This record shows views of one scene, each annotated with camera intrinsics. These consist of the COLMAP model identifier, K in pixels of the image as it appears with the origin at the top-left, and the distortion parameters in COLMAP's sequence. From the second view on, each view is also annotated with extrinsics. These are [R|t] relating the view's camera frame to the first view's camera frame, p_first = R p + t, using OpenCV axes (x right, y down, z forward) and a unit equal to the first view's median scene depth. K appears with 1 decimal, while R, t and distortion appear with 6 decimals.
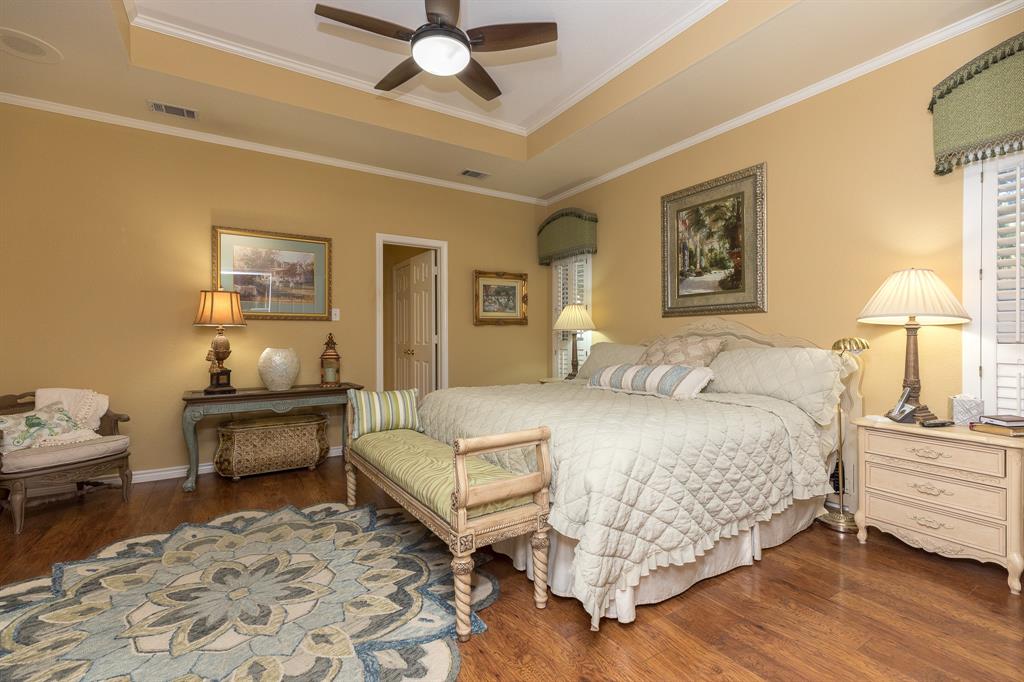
lens RADIAL K [[456.4, 0, 511.0], [0, 456.4, 339.6], [0, 0, 1]] dist [-0.000037, 0.000871]
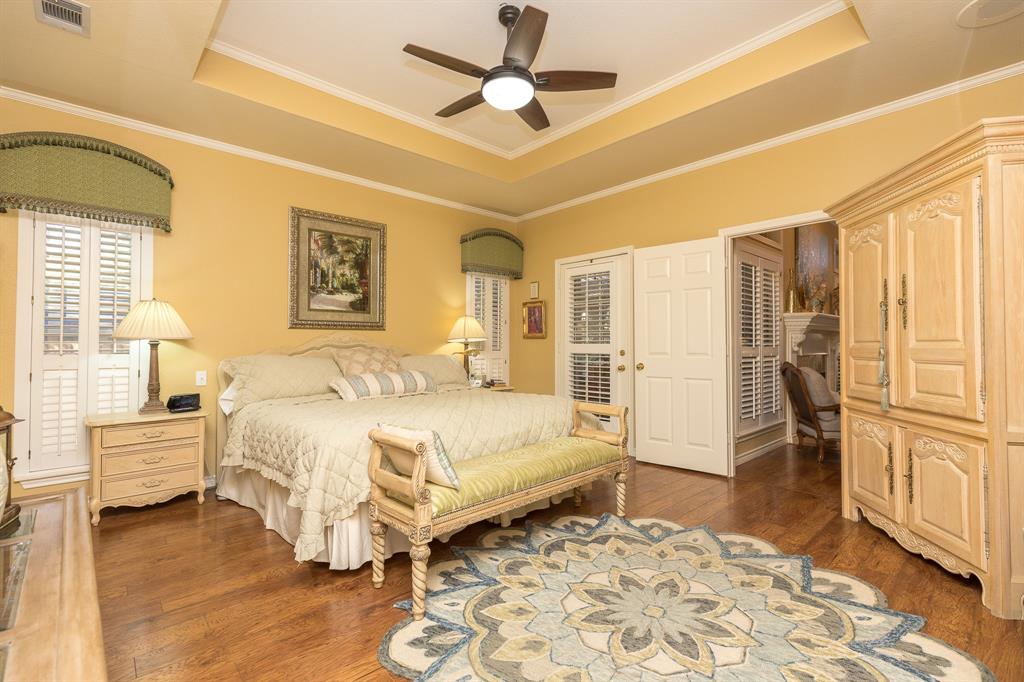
lens RADIAL K [[456.4, 0, 511.1], [0, 456.4, 337.1], [0, 0, 1]] dist [-0.000037, 0.000871]
pose [[-0.177415, 0.018406, 0.983964, -1.036548], [0.004316, 0.999830, -0.017925, -0.014308], [-0.984127, 0.001067, -0.177465, 1.006189]]
